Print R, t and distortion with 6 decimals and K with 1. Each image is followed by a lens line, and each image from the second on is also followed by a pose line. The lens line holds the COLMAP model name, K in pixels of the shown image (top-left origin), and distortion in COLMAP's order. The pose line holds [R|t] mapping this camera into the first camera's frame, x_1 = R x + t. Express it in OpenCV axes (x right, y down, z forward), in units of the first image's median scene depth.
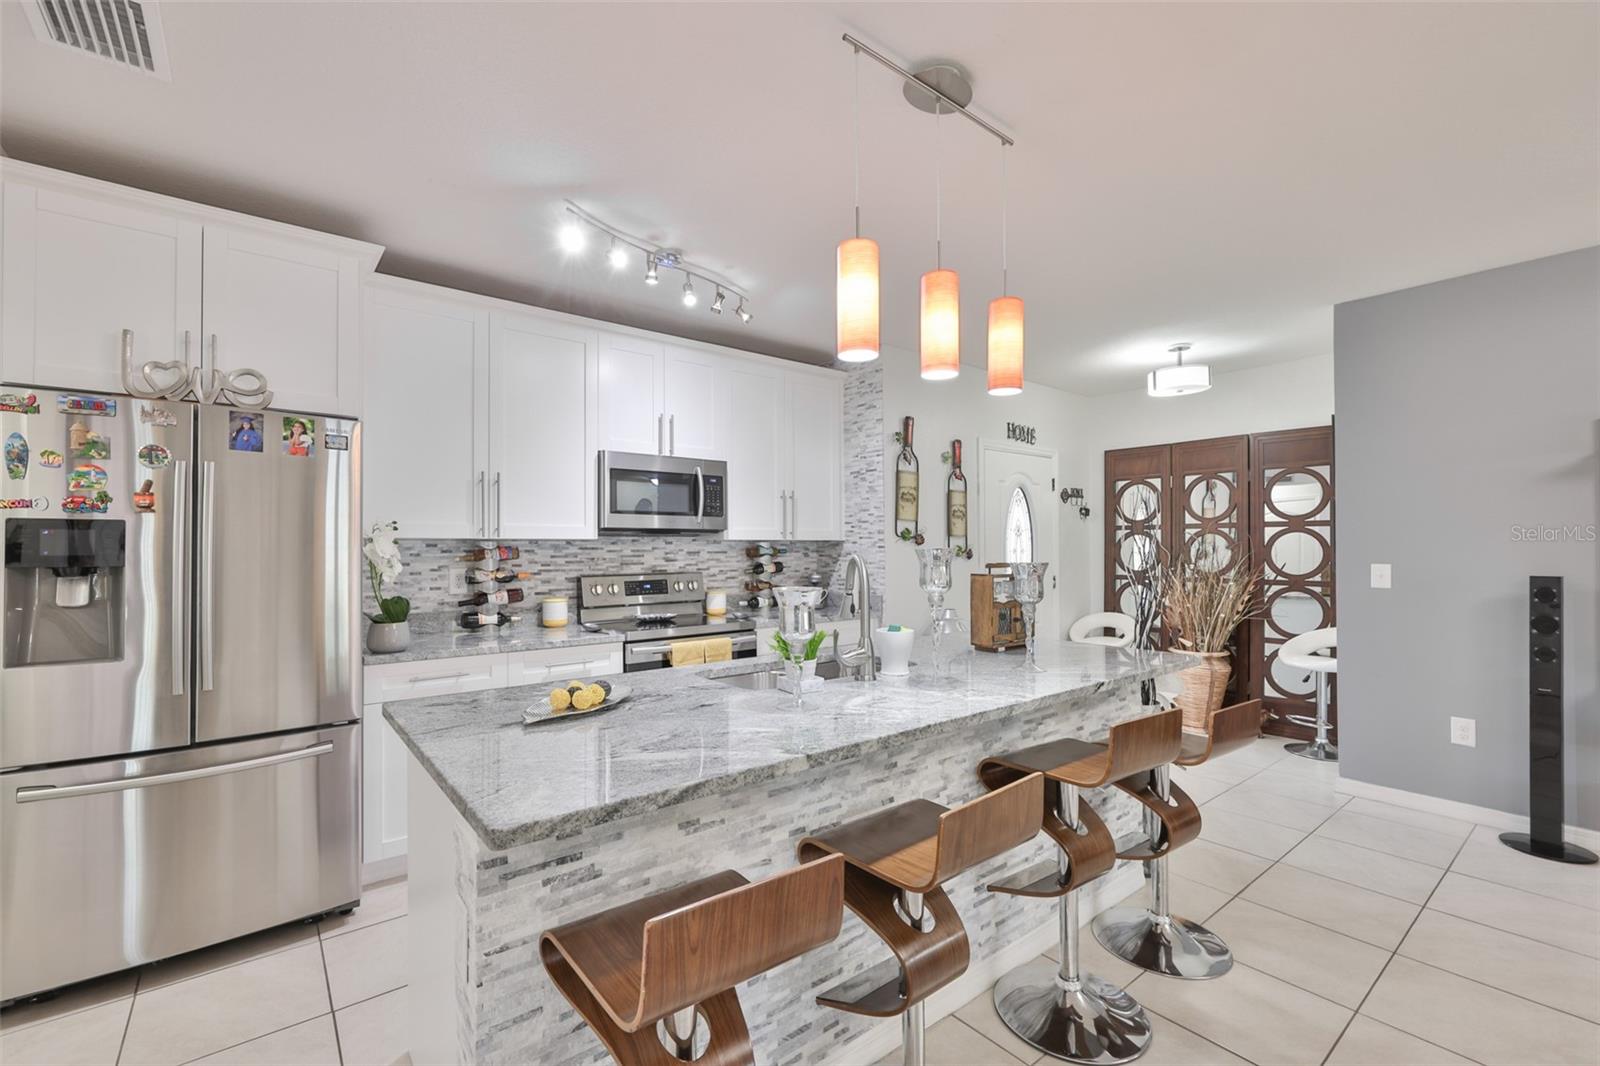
lens RADIAL K [[679.8, 0, 794.1], [0, 679.8, 539.7], [0, 0, 1]] dist [-0.002223, 0.000956]
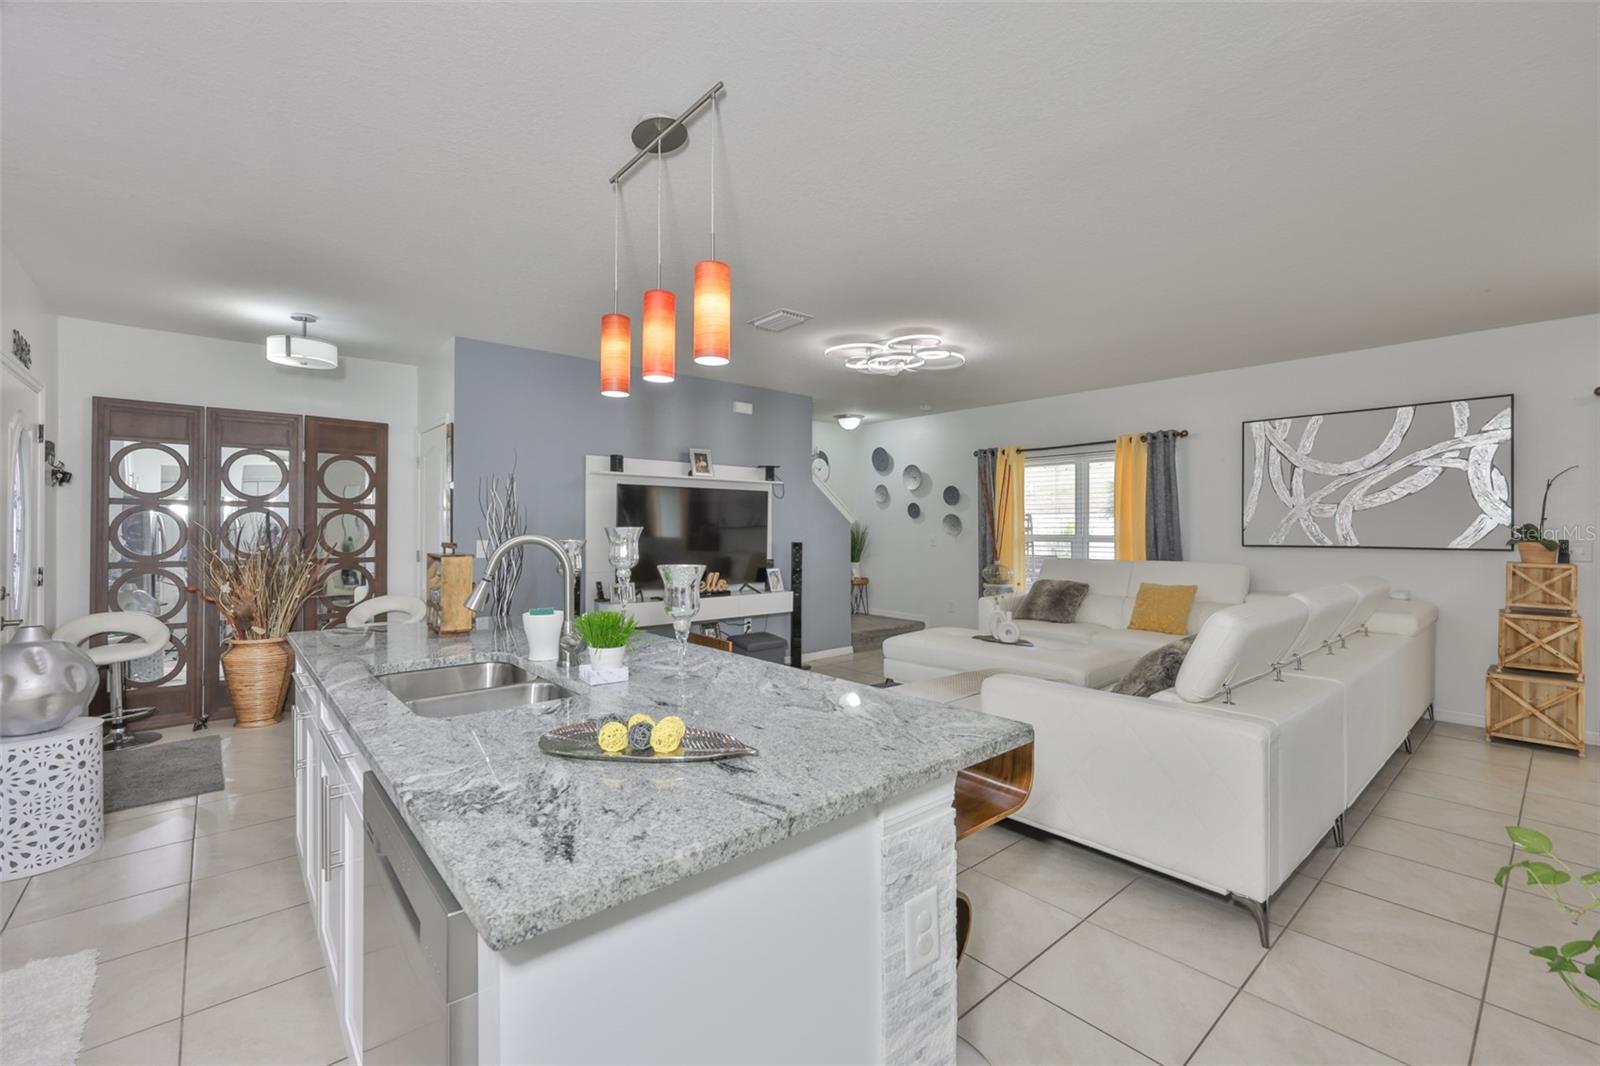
lens RADIAL K [[679.8, 0, 797.1], [0, 679.8, 531.1], [0, 0, 1]] dist [-0.002223, 0.000956]
pose [[-0.039437, -0.002640, 0.999219, -0.392838], [-0.013465, 0.999907, 0.002111, 0.004963], [-0.999131, -0.013371, -0.039469, 0.330173]]
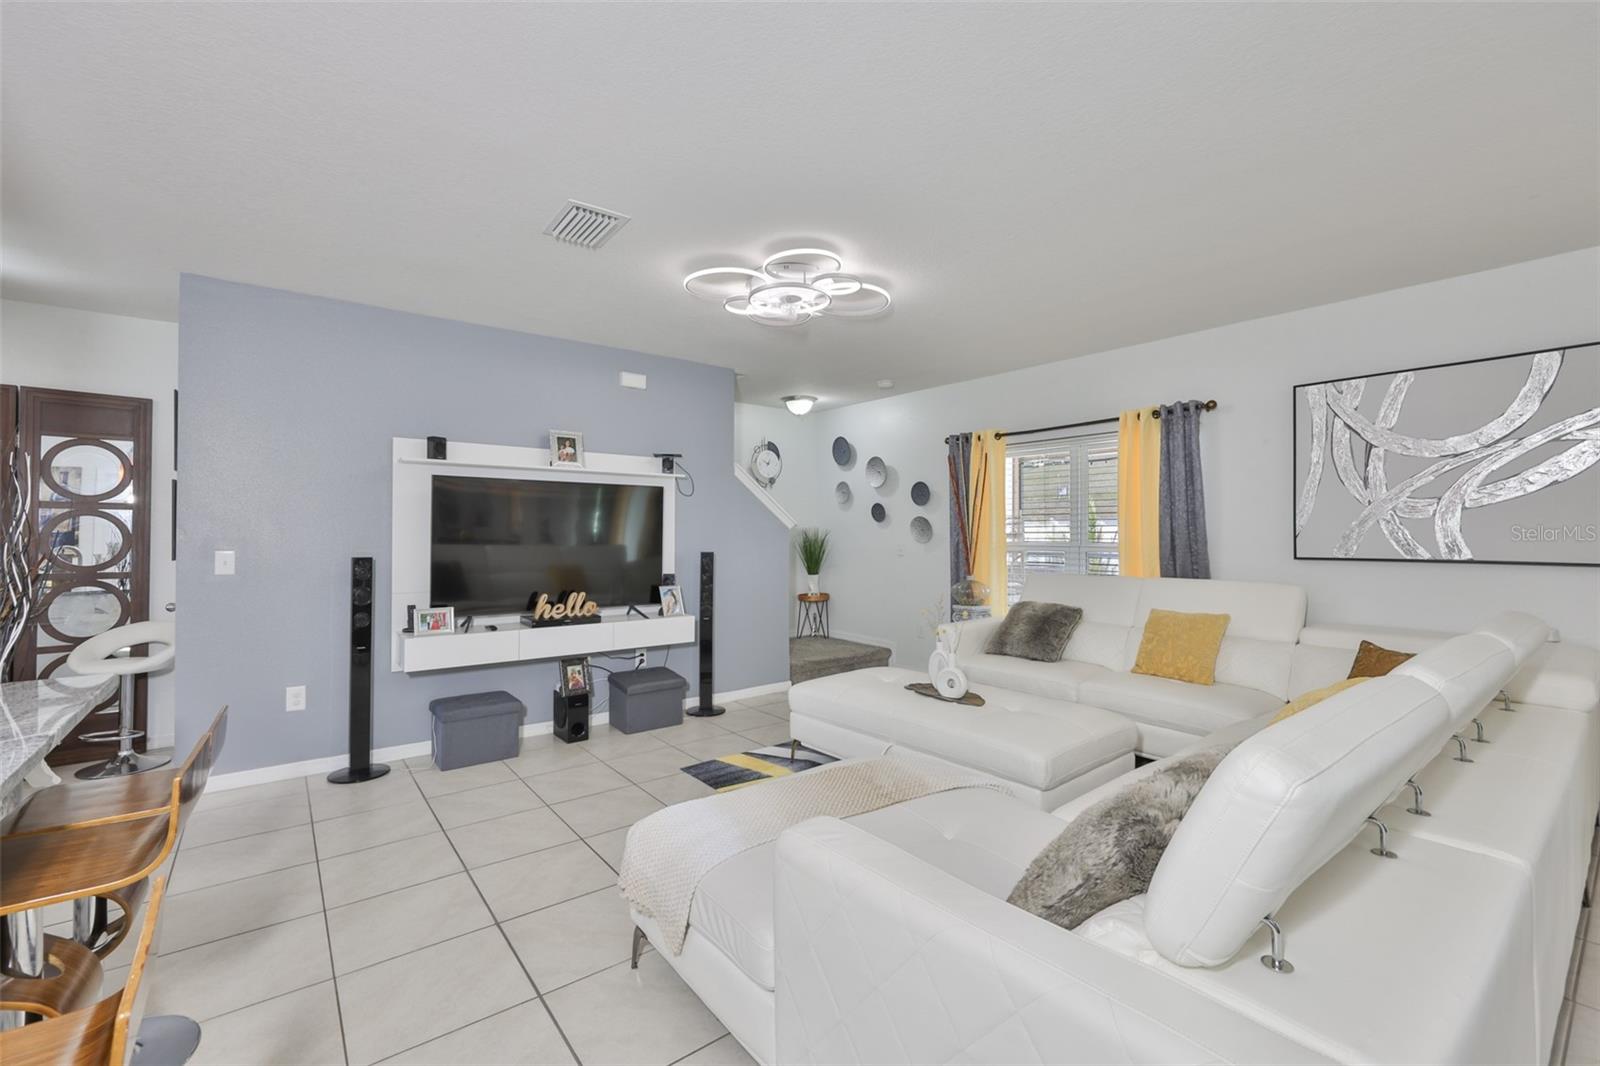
lens RADIAL K [[679.8, 0, 796.2], [0, 679.8, 529.5], [0, 0, 1]] dist [-0.002223, 0.000956]
pose [[0.009379, 0.007951, 0.999924, -0.092637], [-0.013332, 0.999881, -0.007825, 0.001311], [-0.999867, -0.013258, 0.009484, 0.121036]]
